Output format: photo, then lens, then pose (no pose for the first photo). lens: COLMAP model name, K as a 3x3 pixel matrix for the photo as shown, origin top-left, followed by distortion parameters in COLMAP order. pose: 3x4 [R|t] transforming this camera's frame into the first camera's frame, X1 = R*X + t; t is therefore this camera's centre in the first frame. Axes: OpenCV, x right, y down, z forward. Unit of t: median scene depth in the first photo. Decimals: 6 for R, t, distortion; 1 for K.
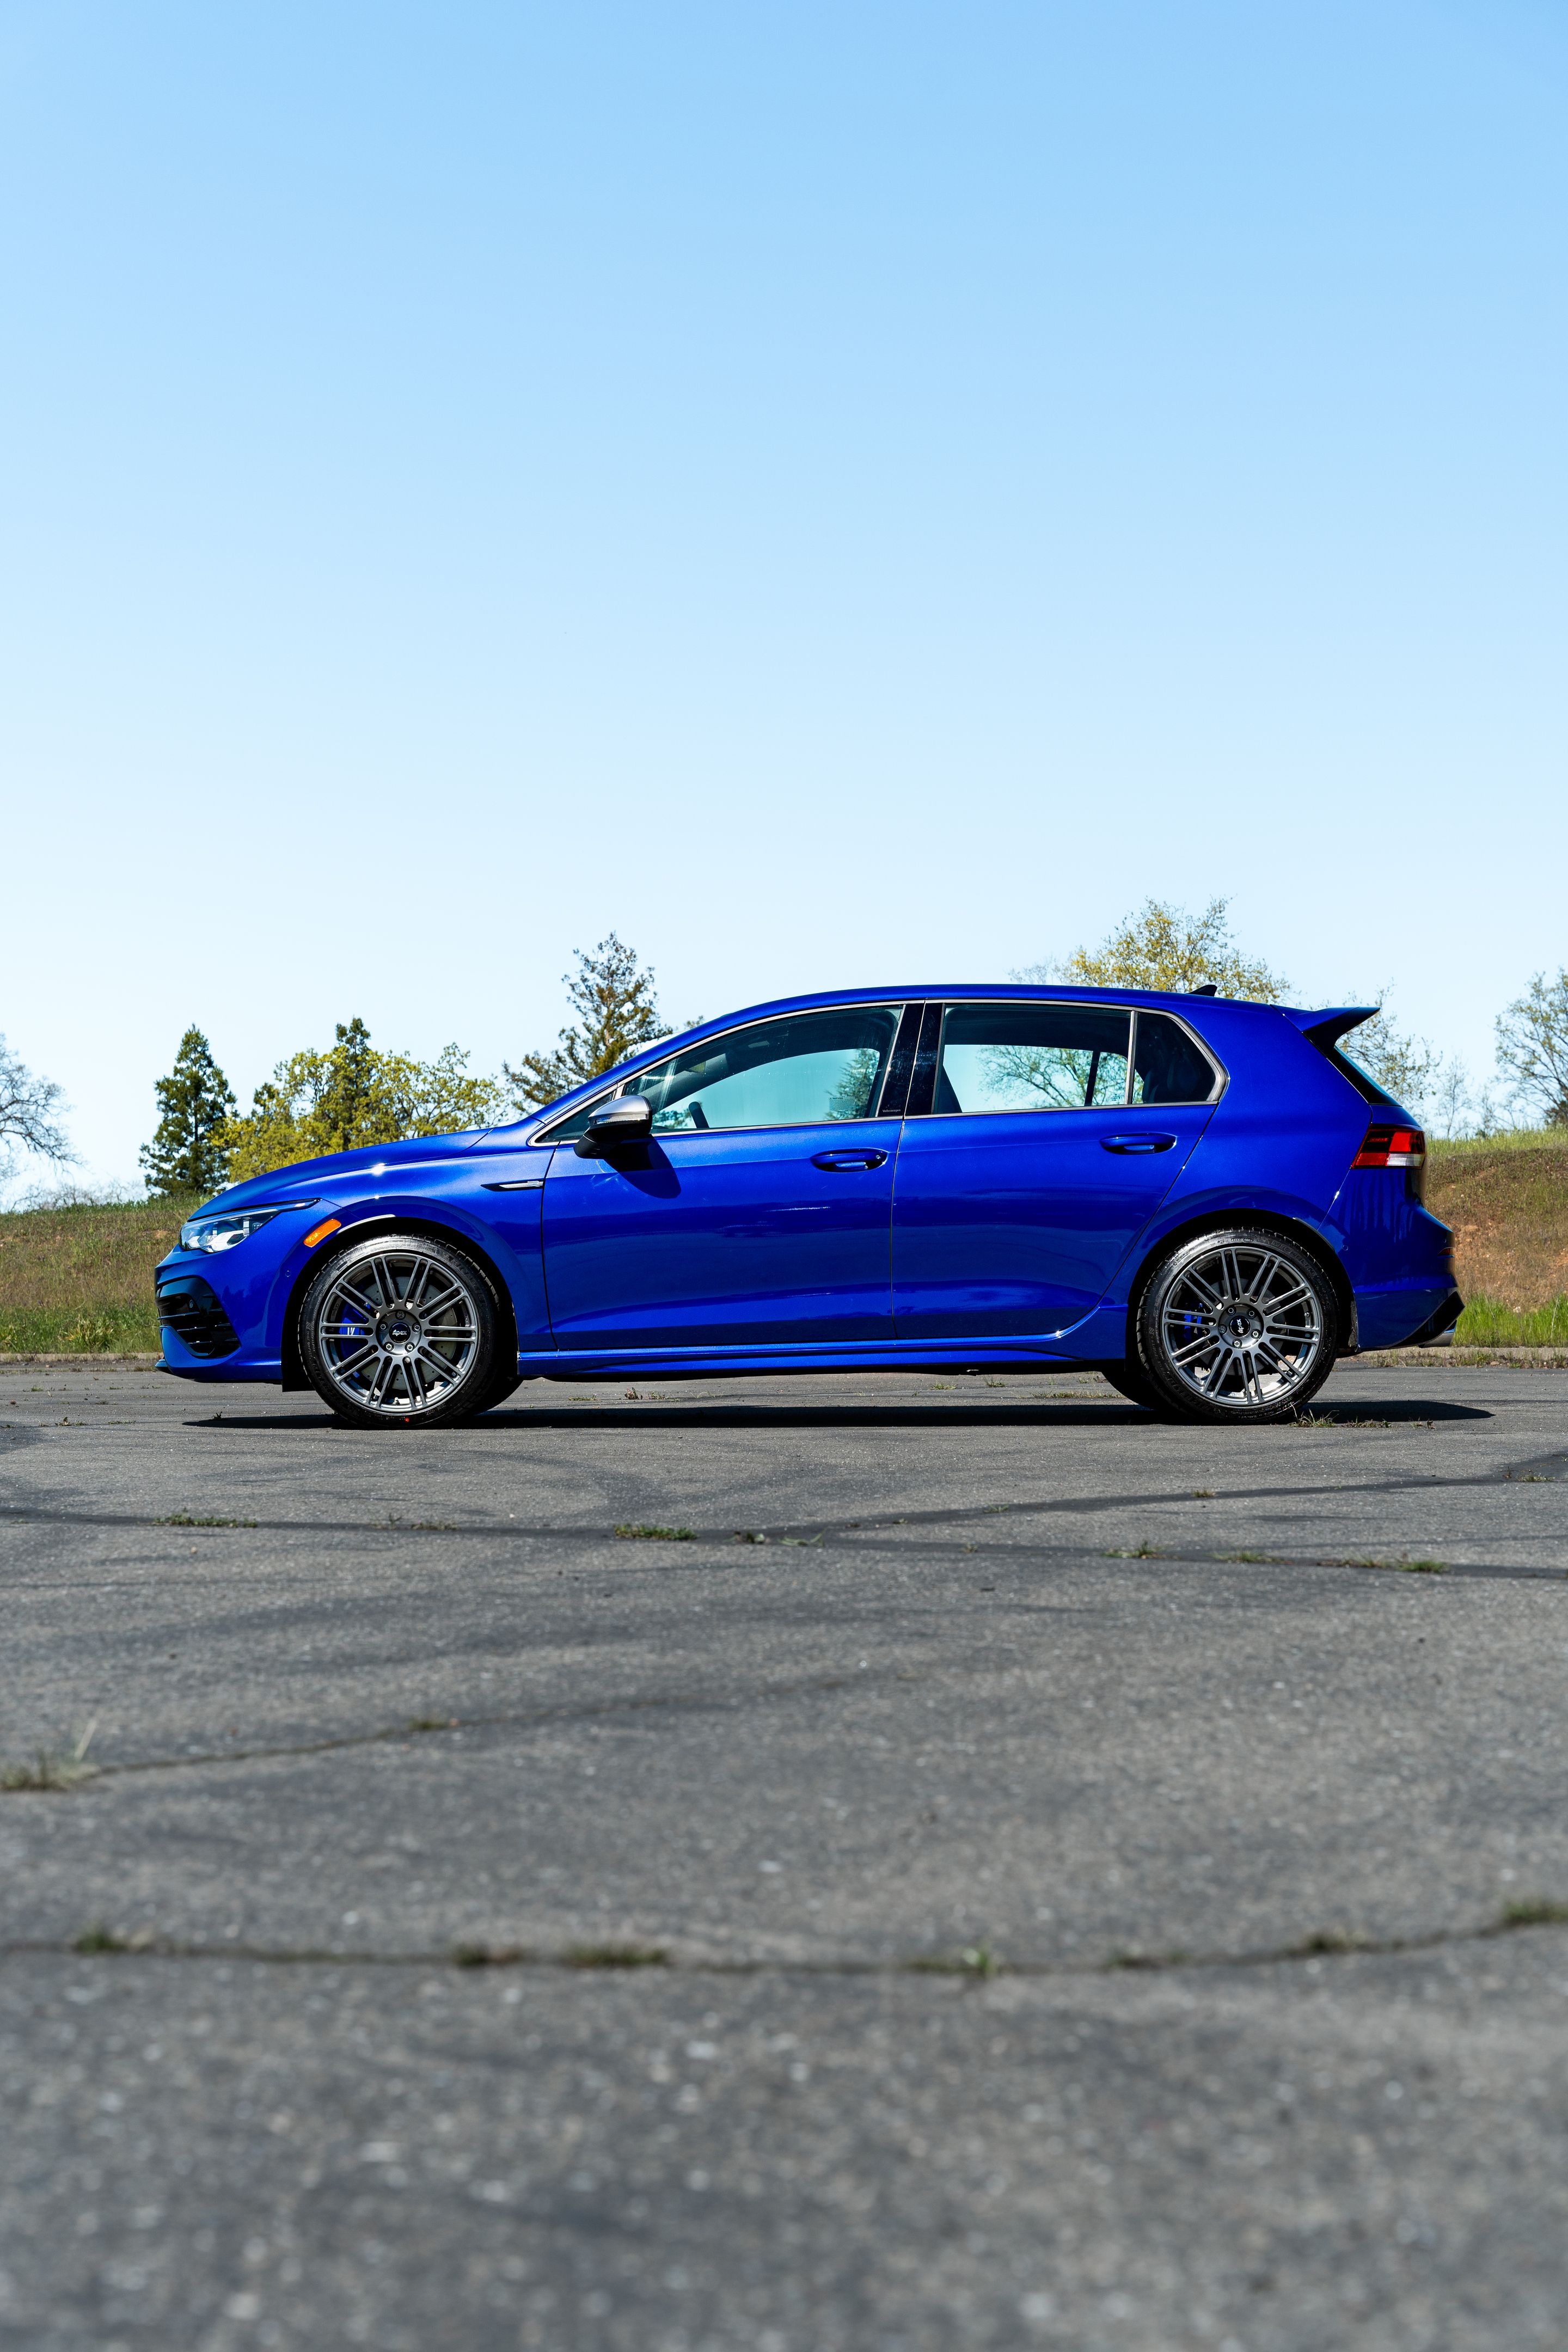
lens RADIAL K [[4430.9, 0, 784.3], [0, 4430.9, 1175.0], [0, 0, 1]] dist [0.052573, 0.233503]
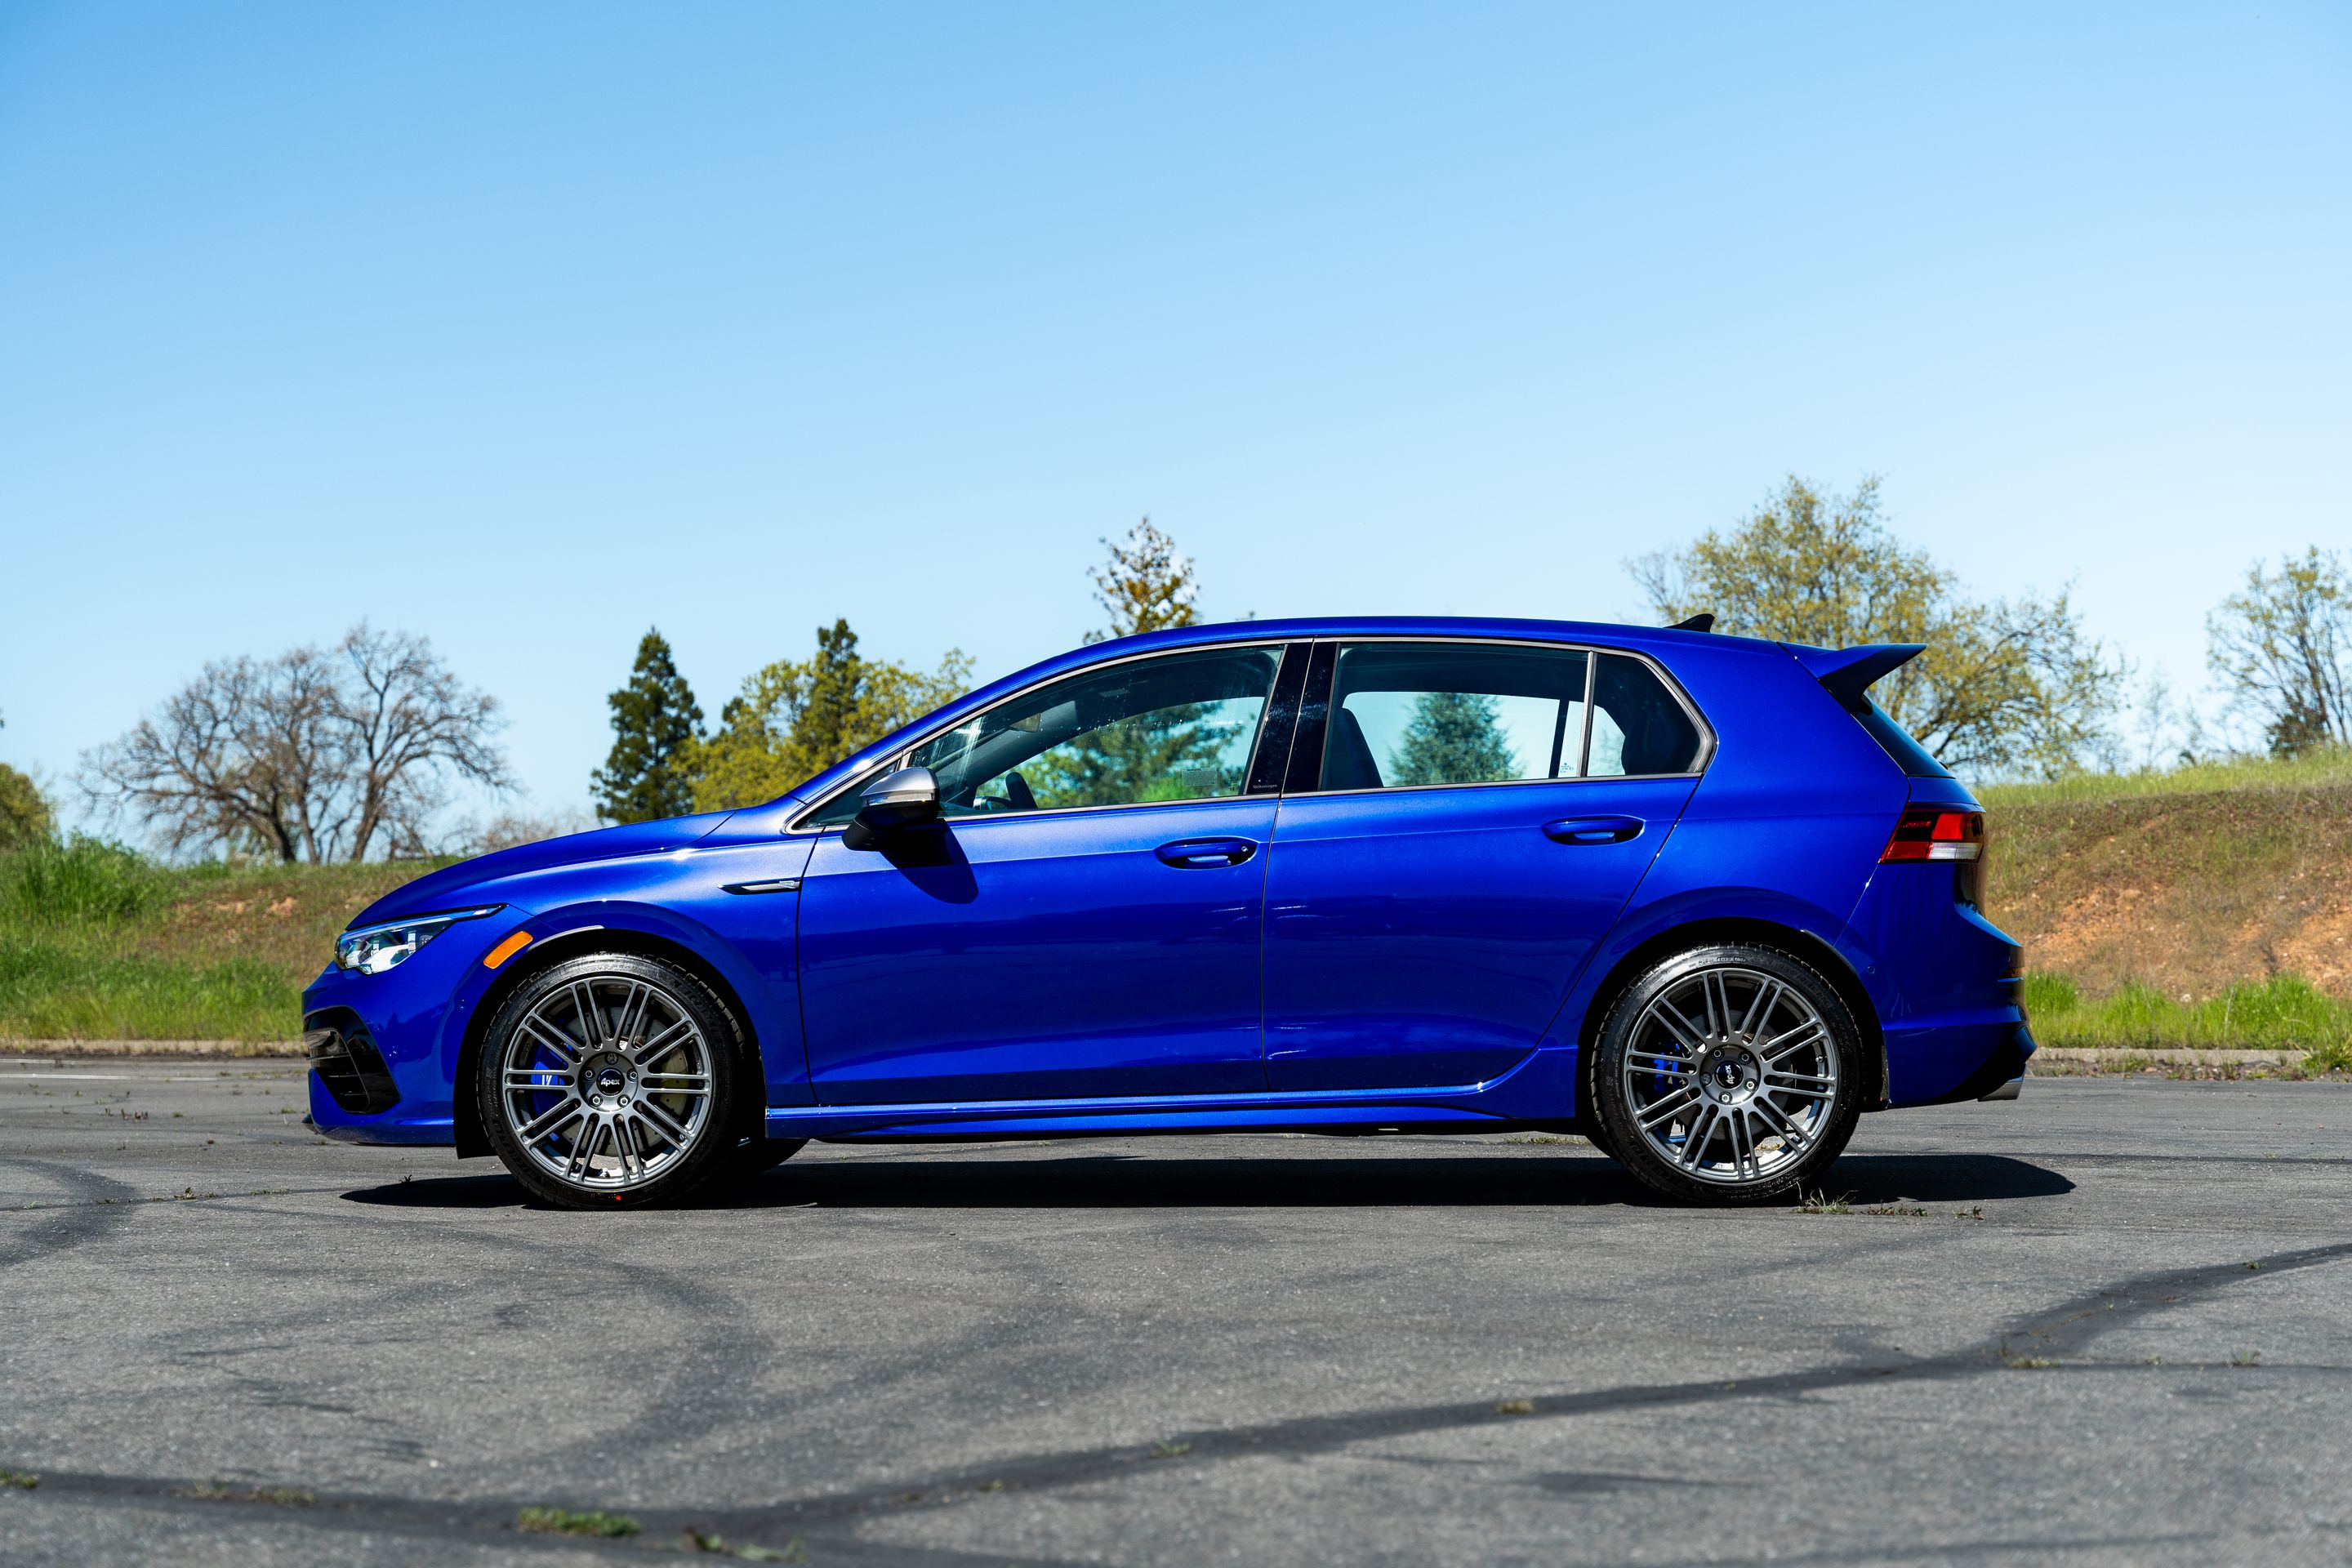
lens RADIAL K [[5113.9, 0, 1170.0], [0, 5113.9, 782.5], [0, 0, 1]] dist [0.099233, -0.343294]
pose [[0.998917, -0.000793, -0.046526, 0.048336], [0.000743, 0.999999, -0.001080, -0.014176], [0.046527, 0.001045, 0.998917, 0.131614]]
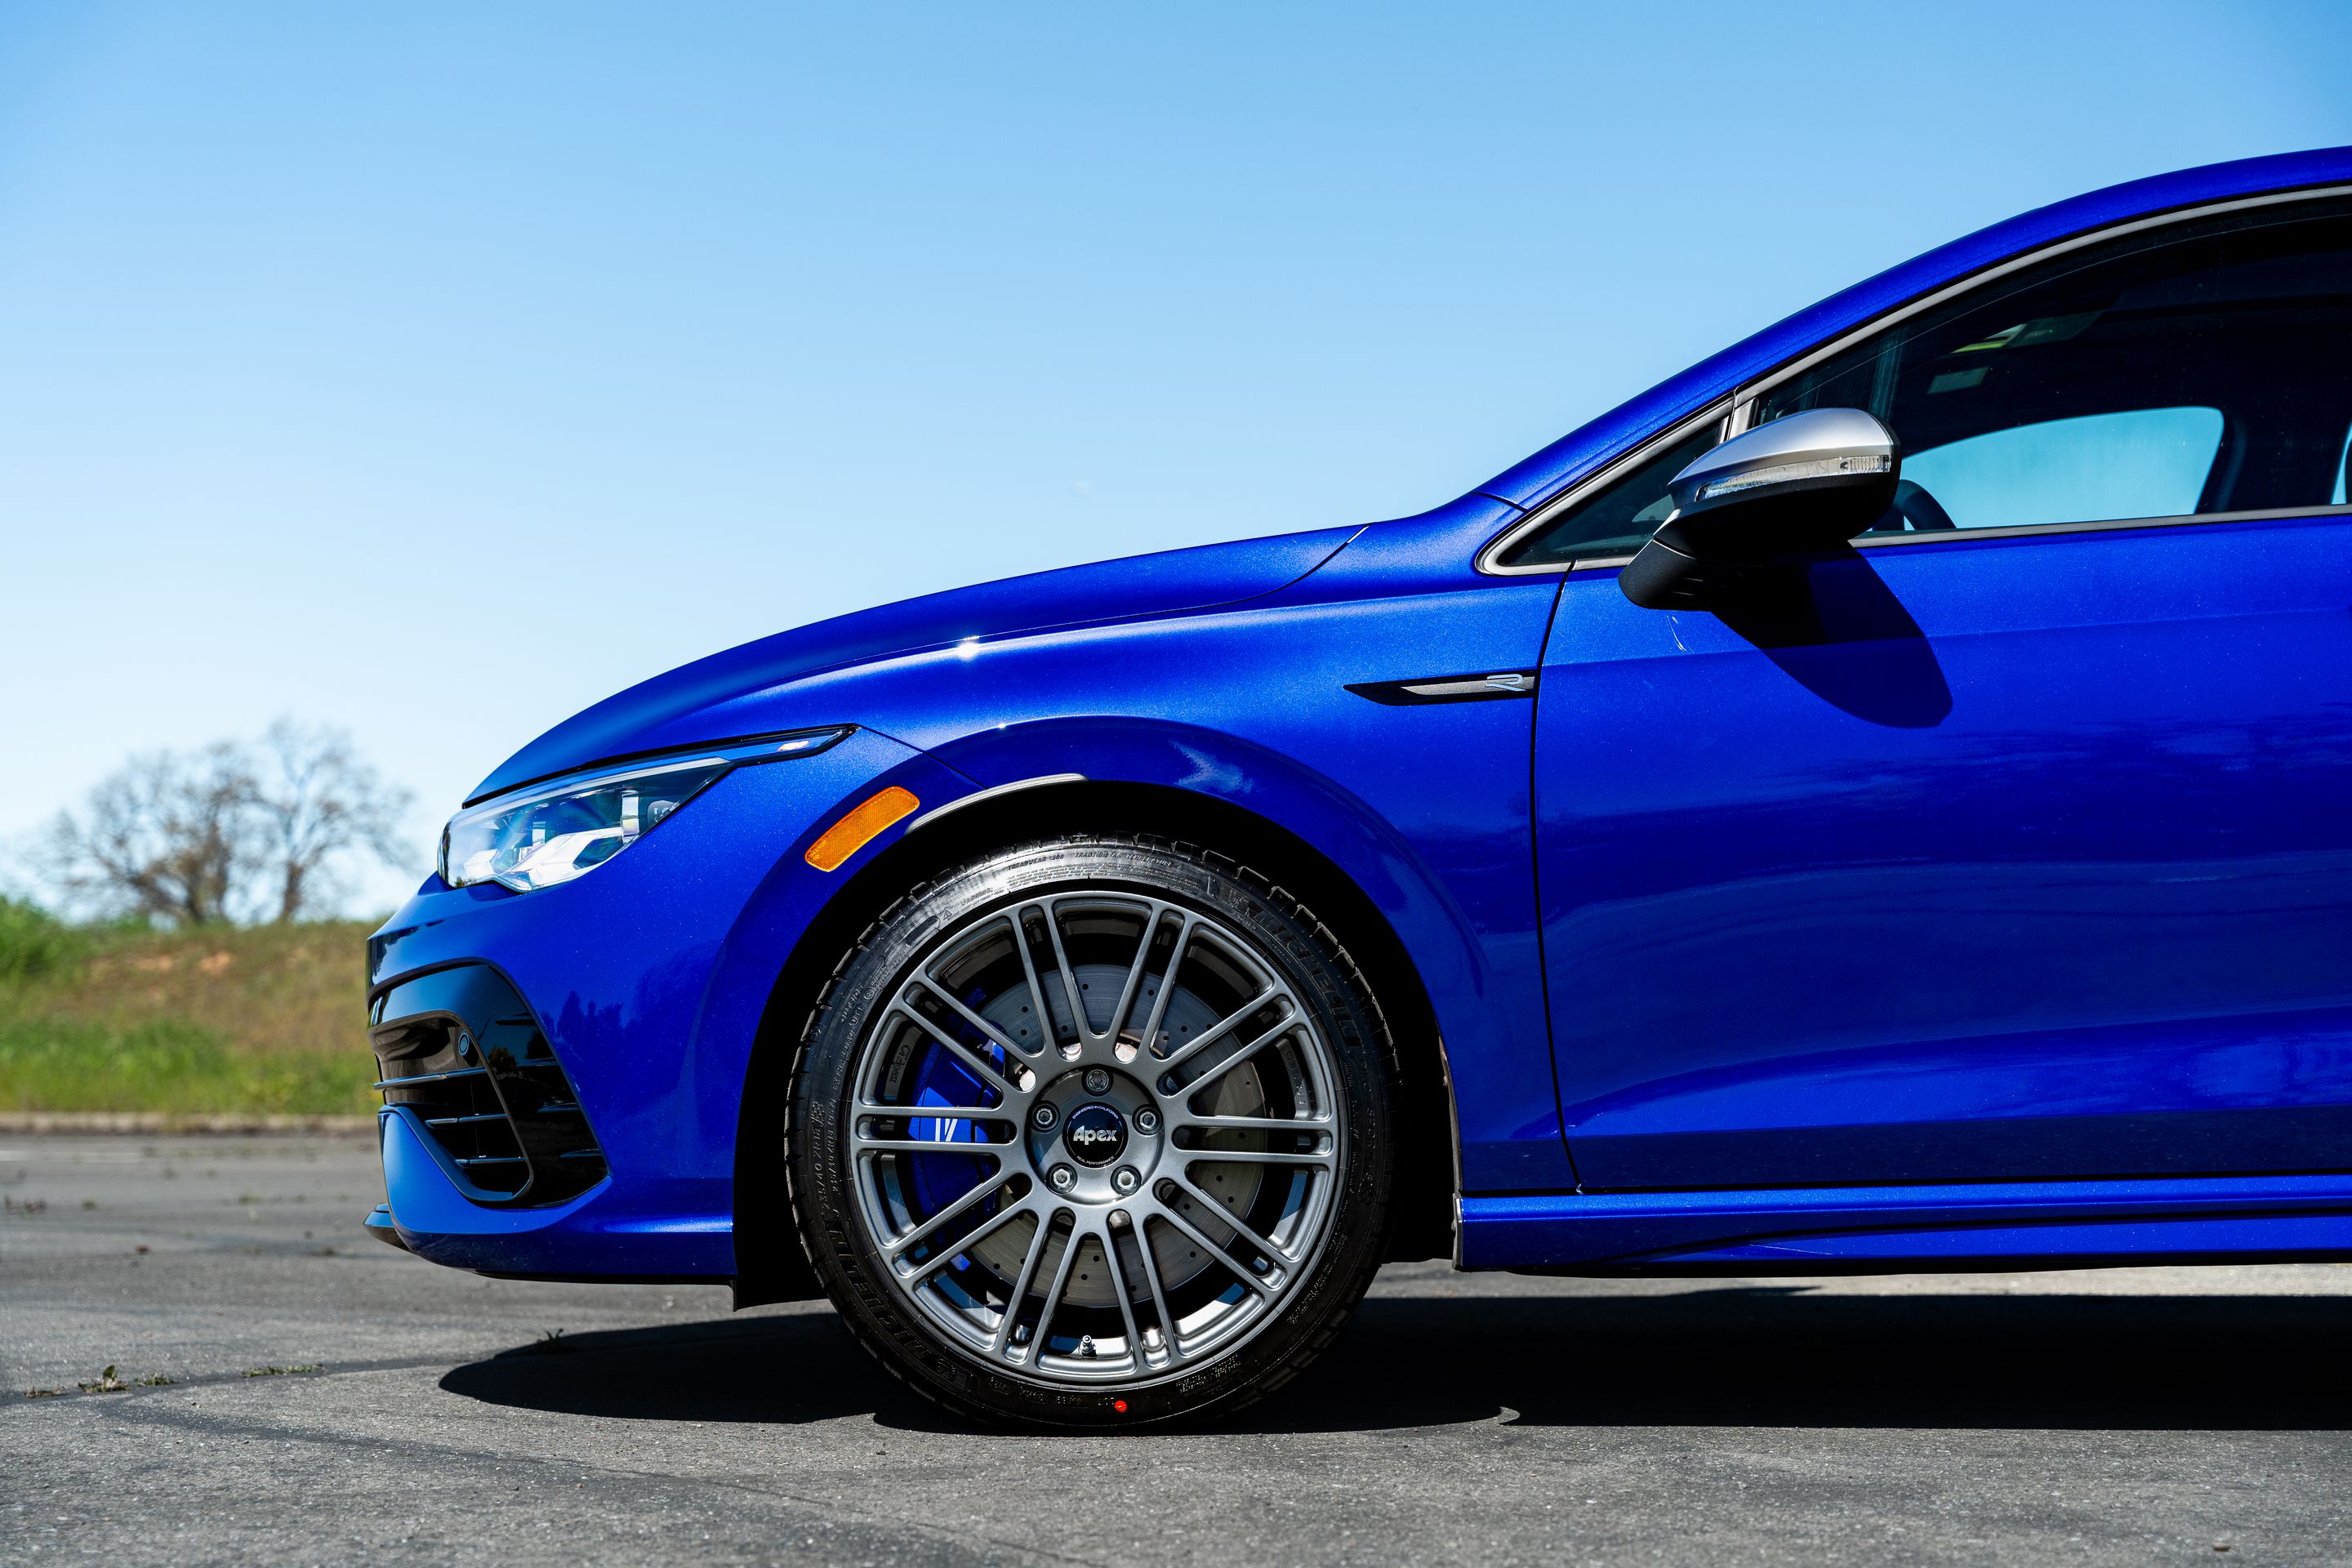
lens RADIAL K [[4430.9, 0, 1173.9], [0, 4430.9, 779.4], [0, 0, 1]] dist [0.052573, 0.233503]
pose [[0.999987, 0.005084, 0.000233, -0.080009], [-0.005074, 0.999482, -0.031773, 0.019395], [-0.000394, 0.031771, 0.999495, 0.662053]]
